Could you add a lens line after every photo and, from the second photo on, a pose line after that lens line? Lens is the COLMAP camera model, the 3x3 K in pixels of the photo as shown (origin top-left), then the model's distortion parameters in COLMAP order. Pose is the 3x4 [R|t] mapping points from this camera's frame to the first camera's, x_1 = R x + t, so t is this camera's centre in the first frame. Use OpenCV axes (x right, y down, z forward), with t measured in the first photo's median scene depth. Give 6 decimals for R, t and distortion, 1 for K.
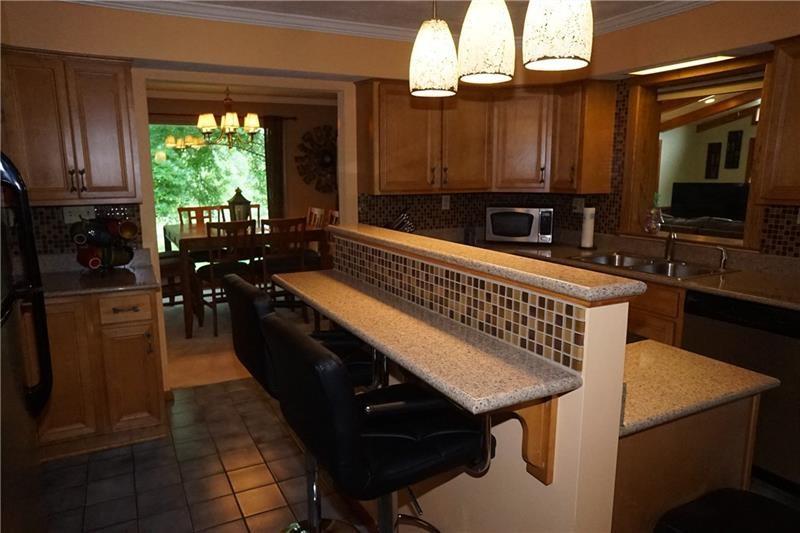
lens RADIAL K [[536.9, 0, 395.8], [0, 536.9, 272.9], [0, 0, 1]] dist [-0.034447, 0.039180]
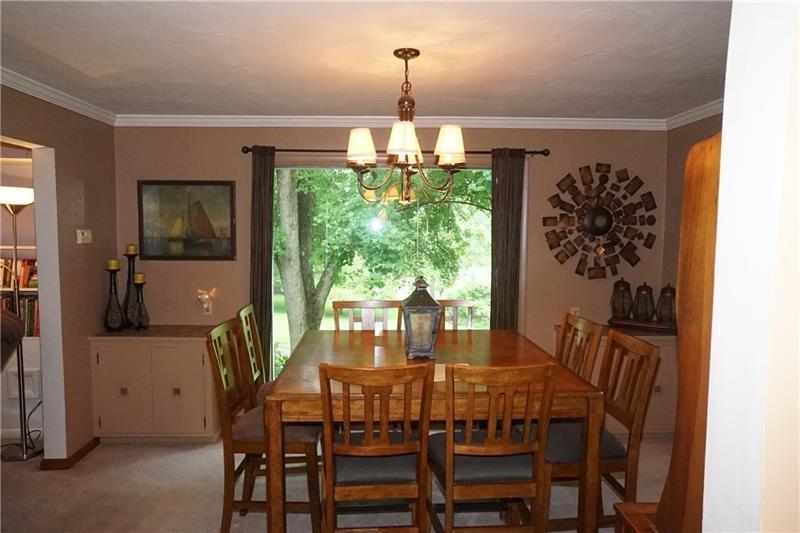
lens RADIAL K [[536.9, 0, 400.6], [0, 536.9, 271.5], [0, 0, 1]] dist [-0.034447, 0.039180]
pose [[0.901687, 0.042587, -0.430286, -0.141640], [-0.089783, 0.991889, -0.089973, -0.174108], [0.422964, 0.119759, 0.898197, 0.795944]]
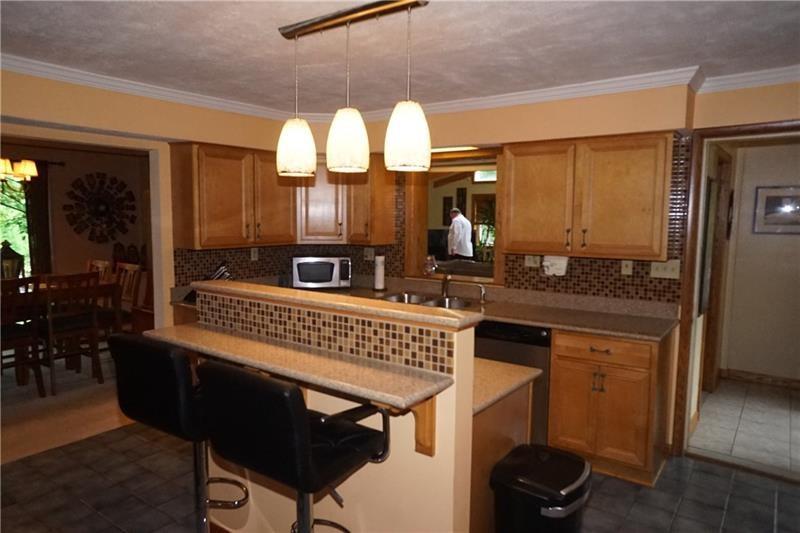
lens RADIAL K [[536.9, 0, 395.8], [0, 536.9, 268.5], [0, 0, 1]] dist [-0.034447, 0.039180]
pose [[0.899569, -0.032582, 0.435562, -0.146072], [0.070141, 0.995048, -0.070429, -0.006975], [-0.431110, 0.093907, 0.897399, -0.109166]]
